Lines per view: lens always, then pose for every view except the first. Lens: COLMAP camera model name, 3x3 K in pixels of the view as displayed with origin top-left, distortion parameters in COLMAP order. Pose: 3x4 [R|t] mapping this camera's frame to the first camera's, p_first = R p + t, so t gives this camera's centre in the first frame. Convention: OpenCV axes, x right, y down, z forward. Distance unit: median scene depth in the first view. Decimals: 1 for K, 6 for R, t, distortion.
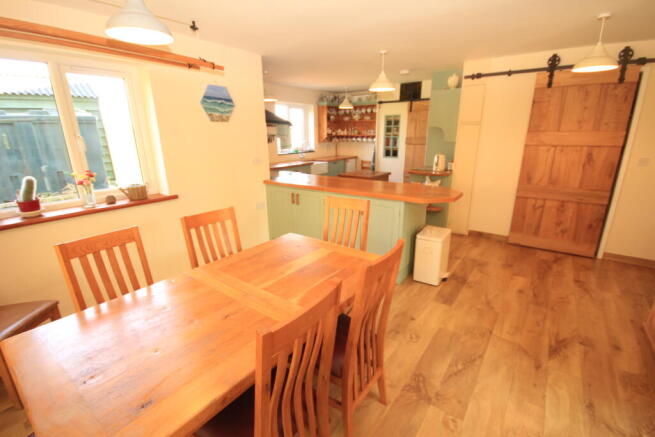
lens RADIAL K [[300.2, 0, 327.5], [0, 300.2, 218.5], [0, 0, 1]] dist [0.027351, -0.028340]
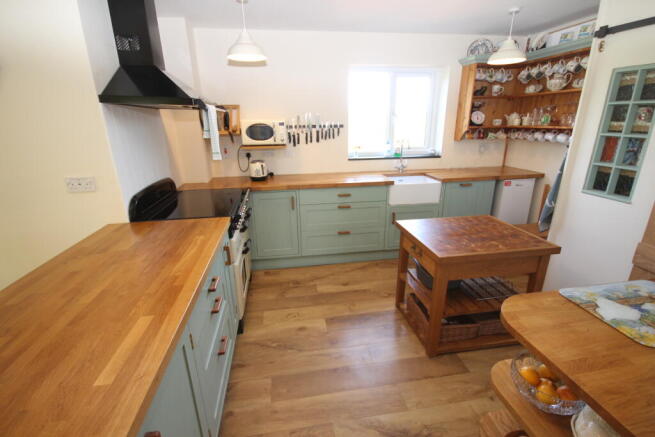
lens RADIAL K [[300.2, 0, 327.5], [0, 300.2, 218.5], [0, 0, 1]] dist [0.027351, -0.028340]
pose [[0.709095, 0.216247, -0.671134, 0.200268], [-0.191648, 0.975087, 0.111696, -0.141574], [0.678569, 0.049418, 0.732873, 0.494357]]
